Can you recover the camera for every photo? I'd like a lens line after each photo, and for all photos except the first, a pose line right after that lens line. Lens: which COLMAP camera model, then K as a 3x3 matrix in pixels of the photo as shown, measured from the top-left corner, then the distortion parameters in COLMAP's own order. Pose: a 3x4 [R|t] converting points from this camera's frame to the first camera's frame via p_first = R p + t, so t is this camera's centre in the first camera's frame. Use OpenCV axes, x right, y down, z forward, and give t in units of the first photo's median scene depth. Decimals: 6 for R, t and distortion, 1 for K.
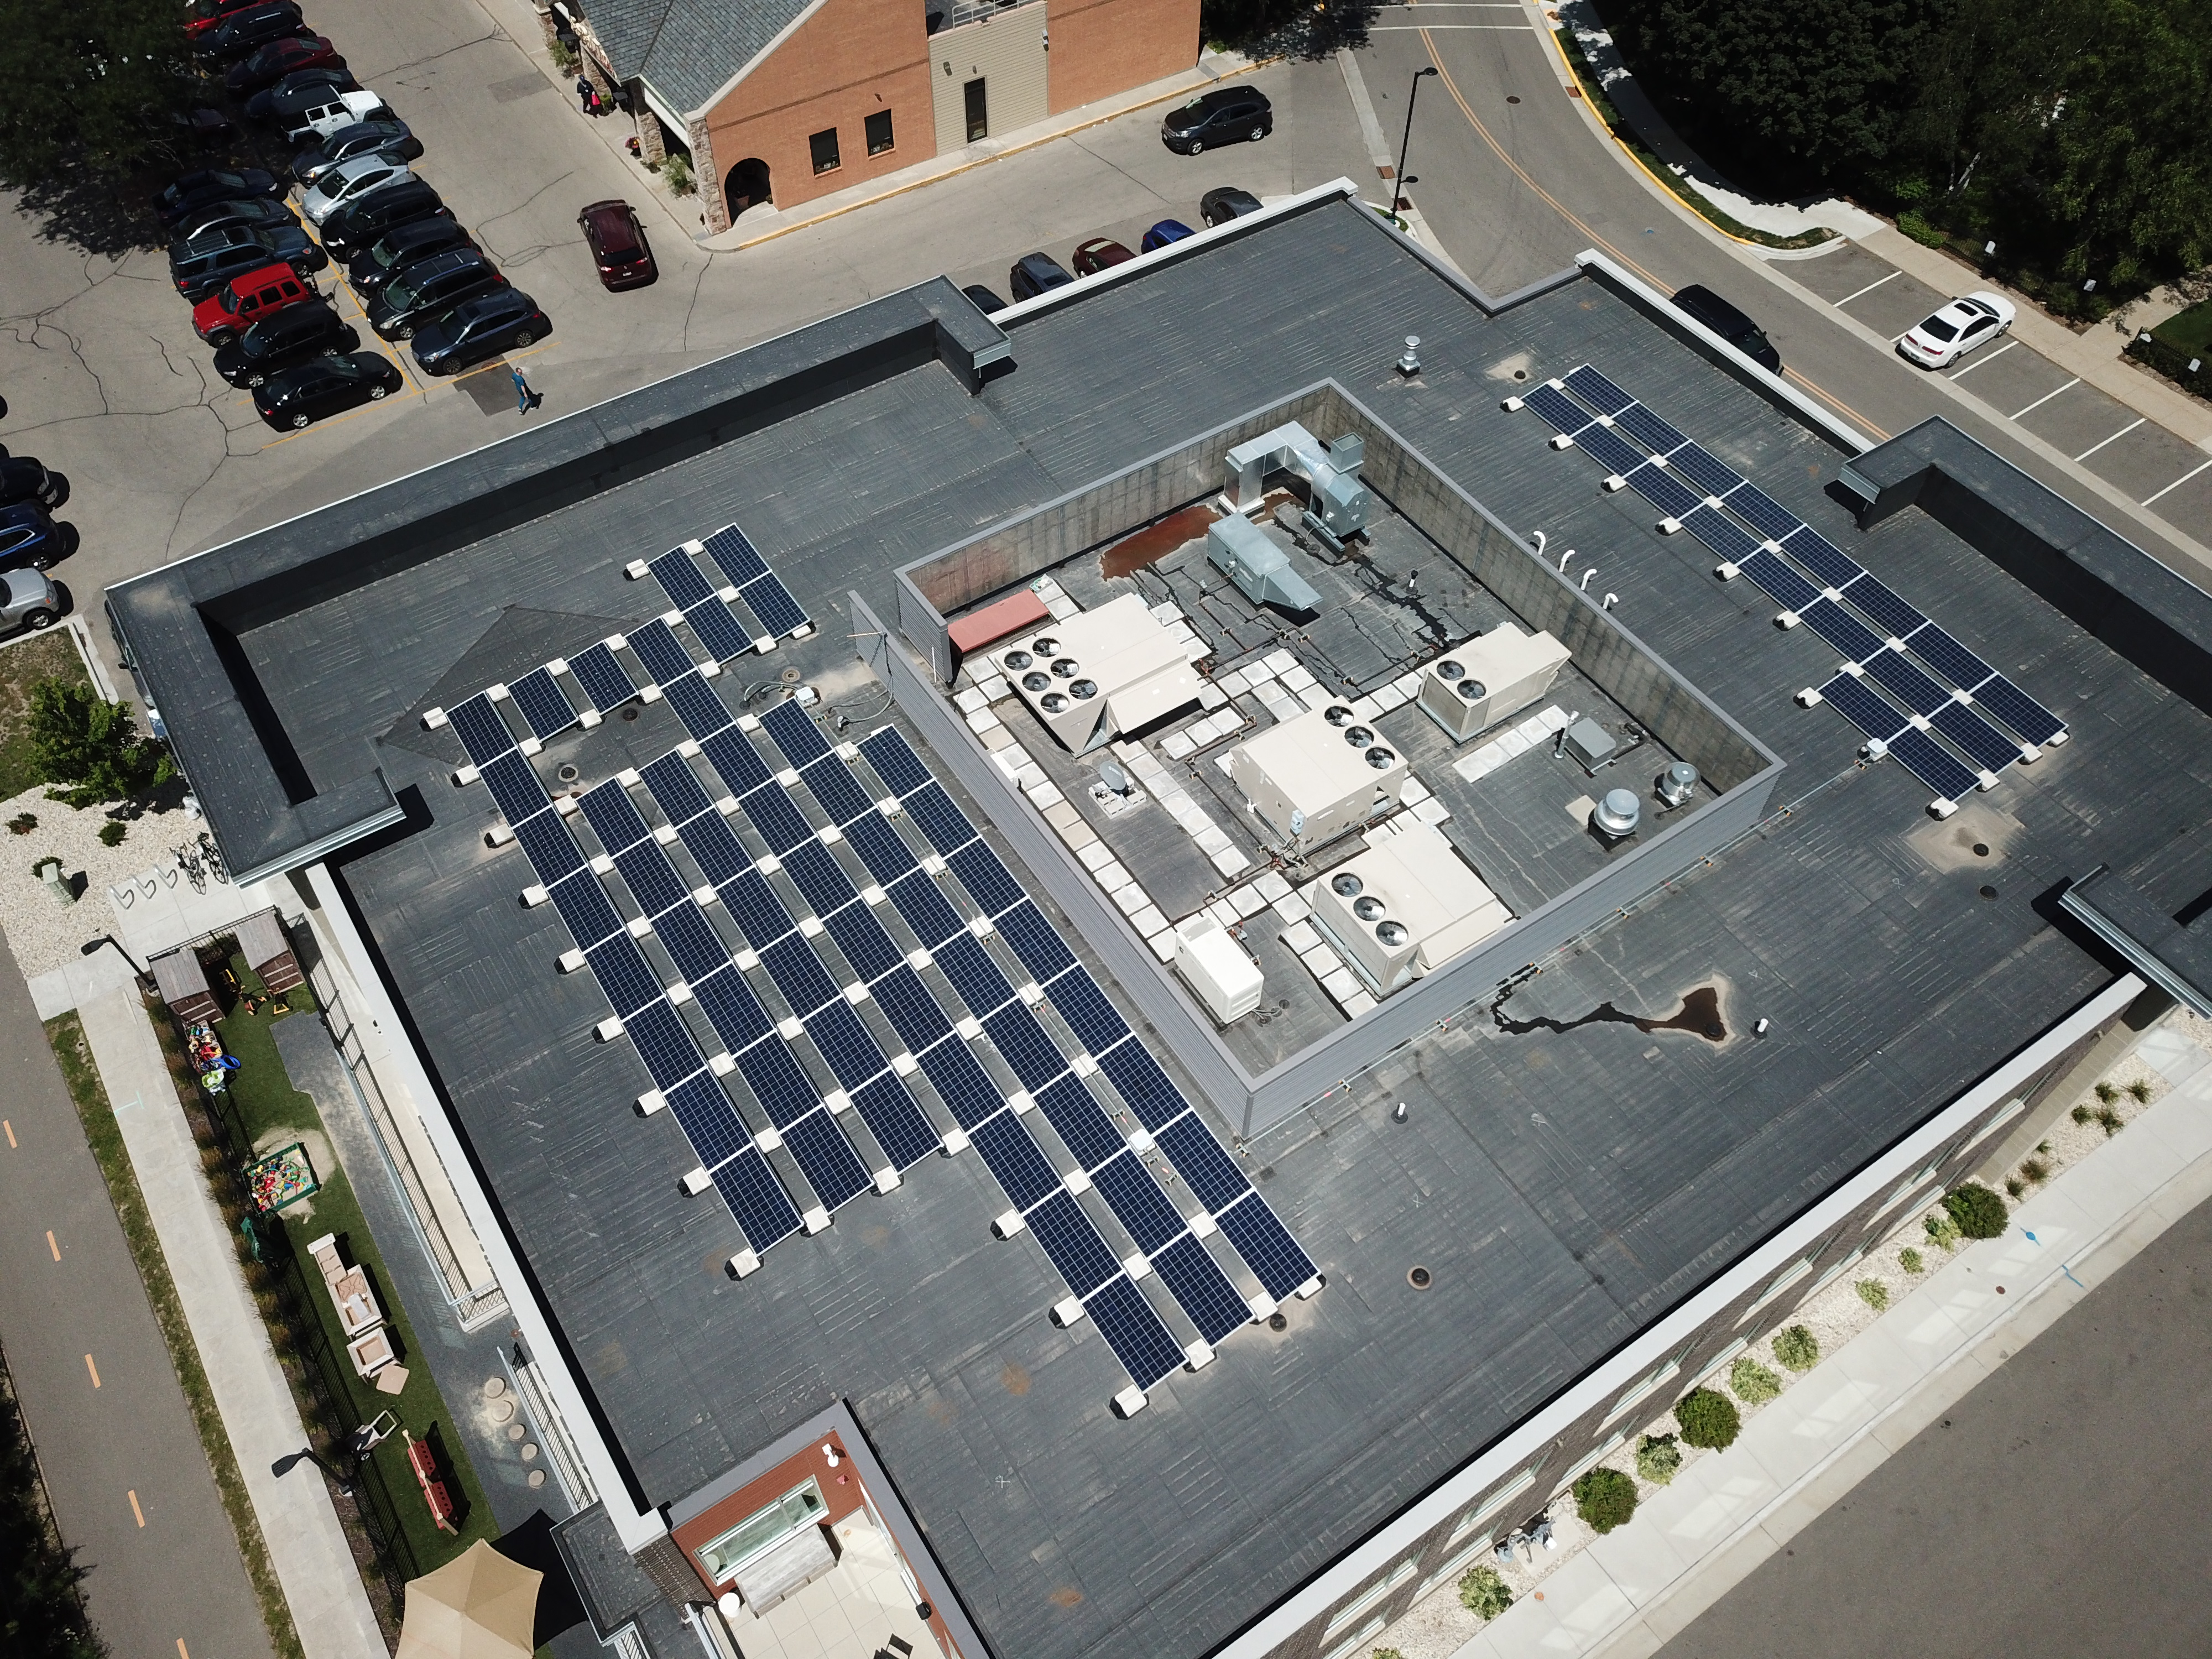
lens RADIAL K [[1679.4, 0, 1106.0], [0, 1679.4, 829.5], [0, 0, 1]] dist [0.001950, 0.005715]
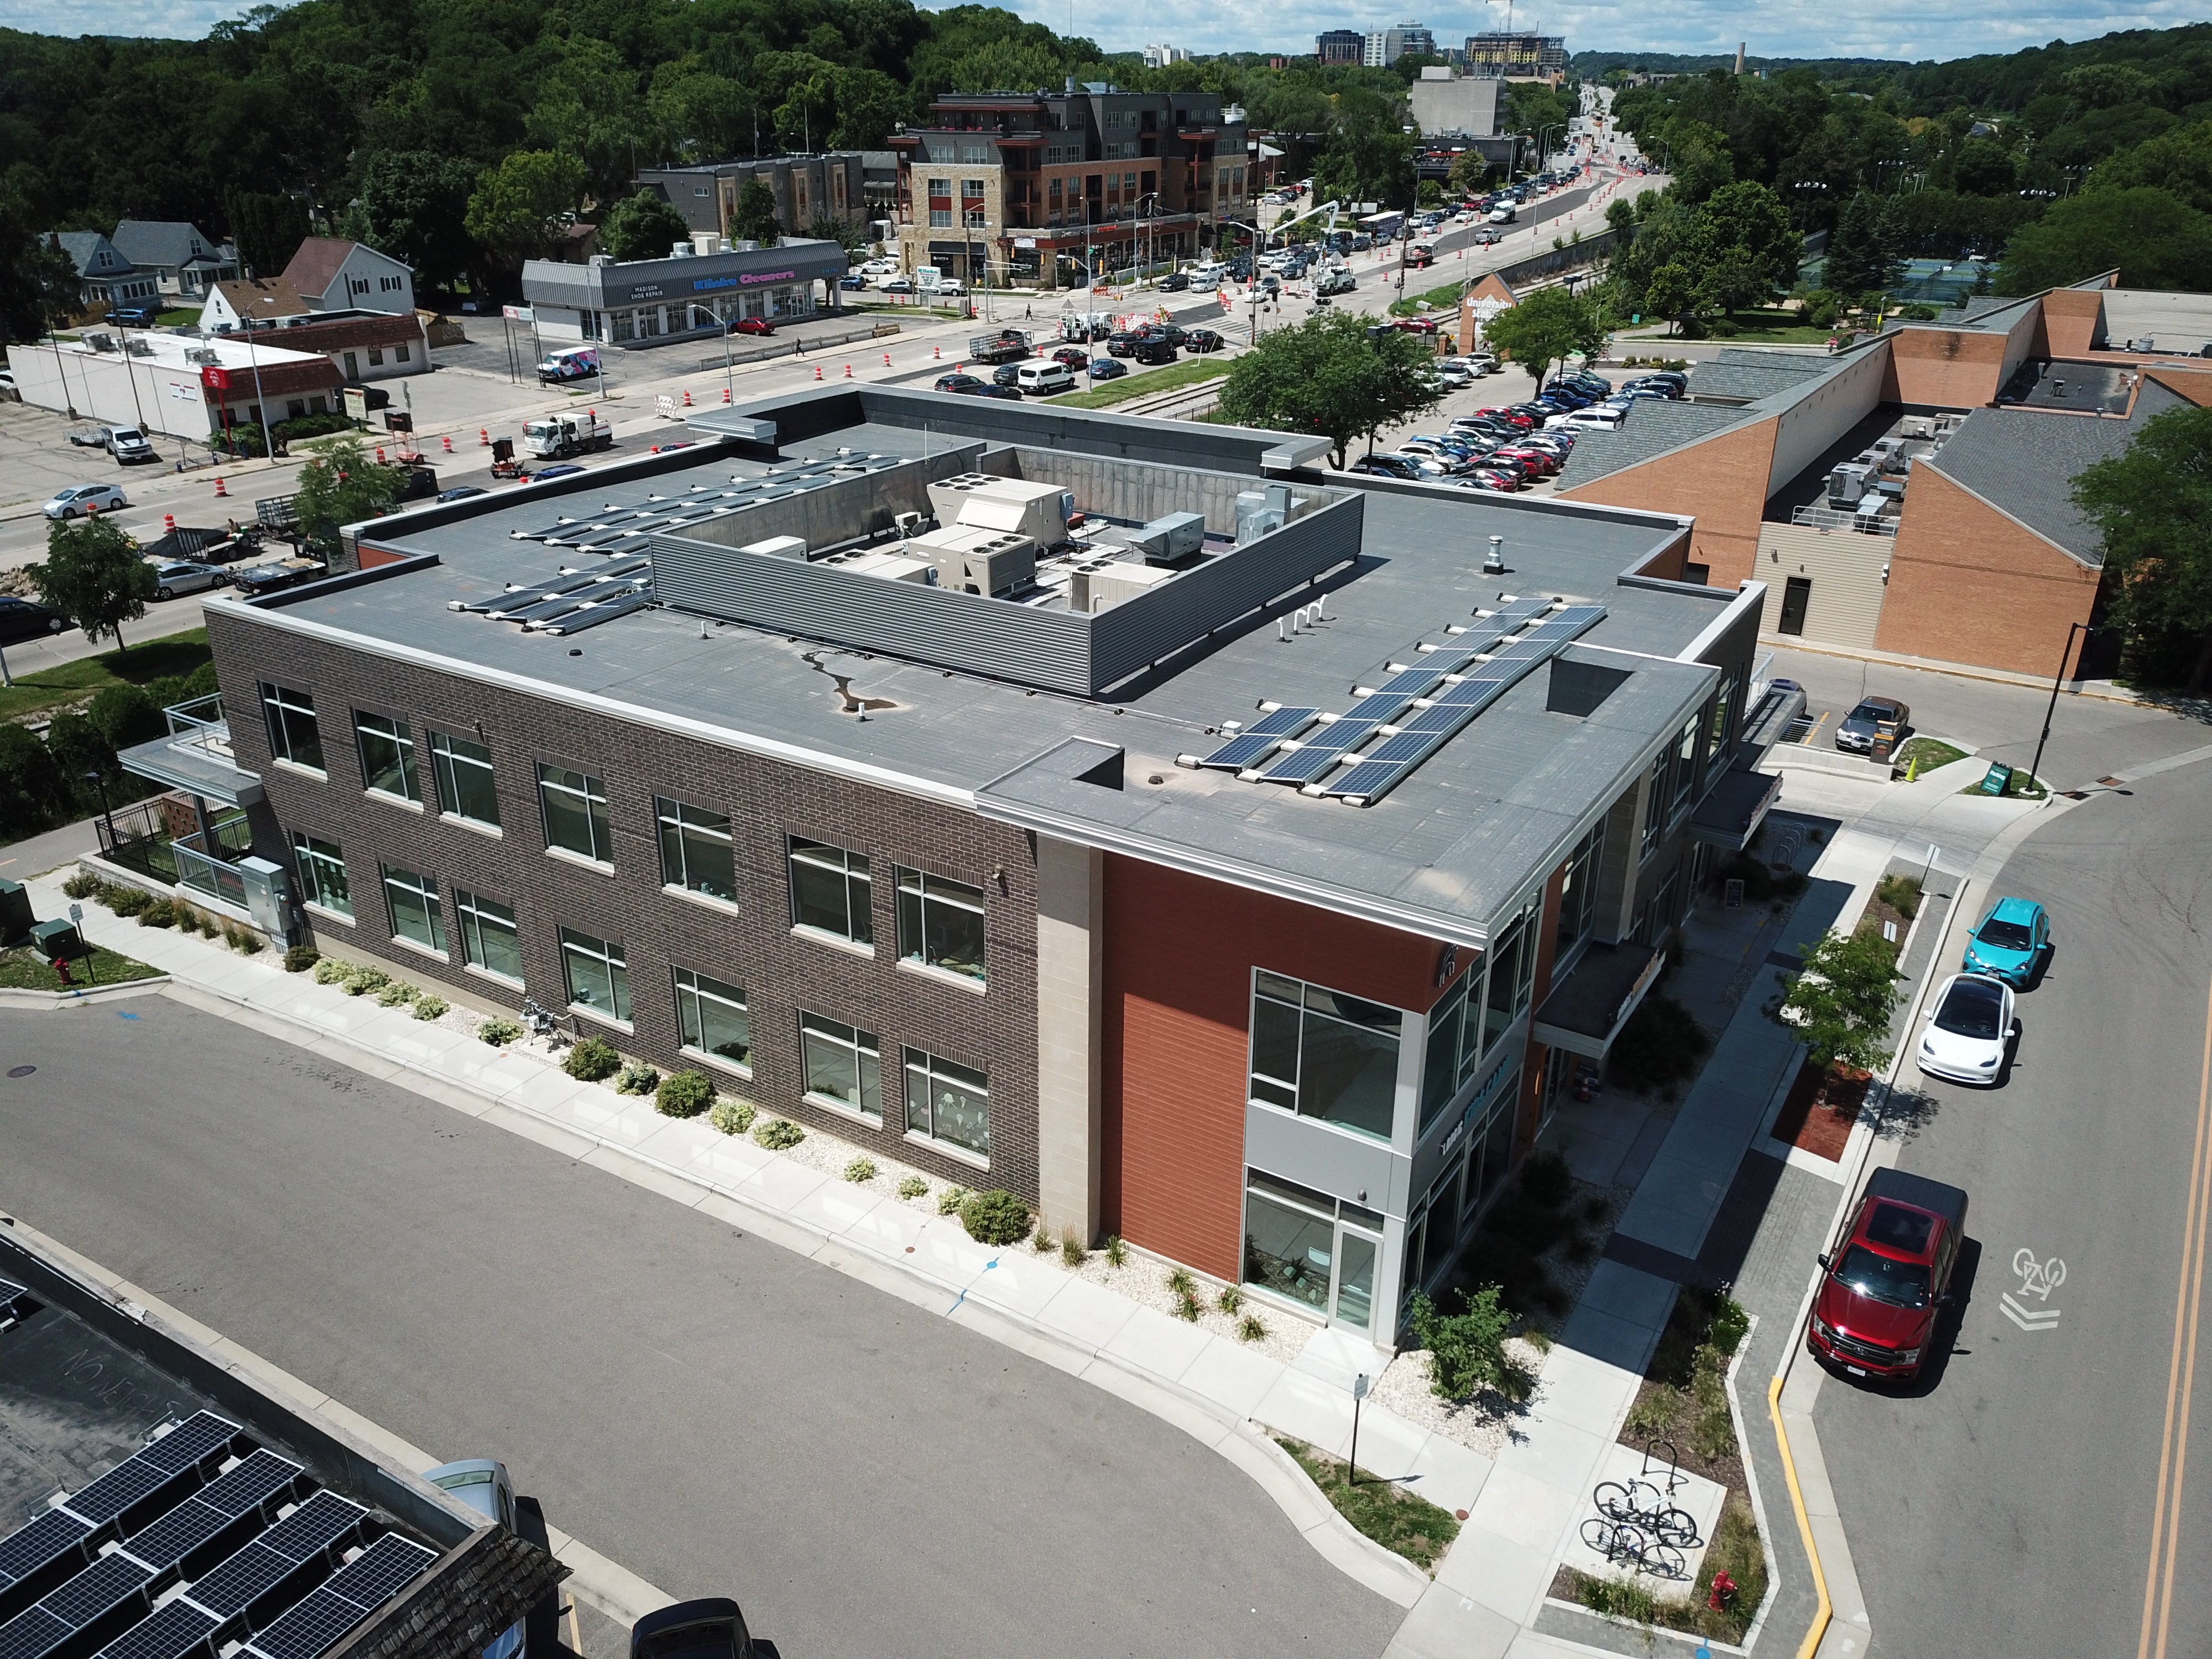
lens RADIAL K [[1679.4, 0, 1106.0], [0, 1679.4, 829.5], [0, 0, 1]] dist [0.001950, 0.005715]
pose [[0.413958, 0.365616, -0.833645, 1.134393], [-0.724741, 0.686508, -0.058795, 0.093822], [0.550808, 0.628515, 0.549163, 0.404672]]
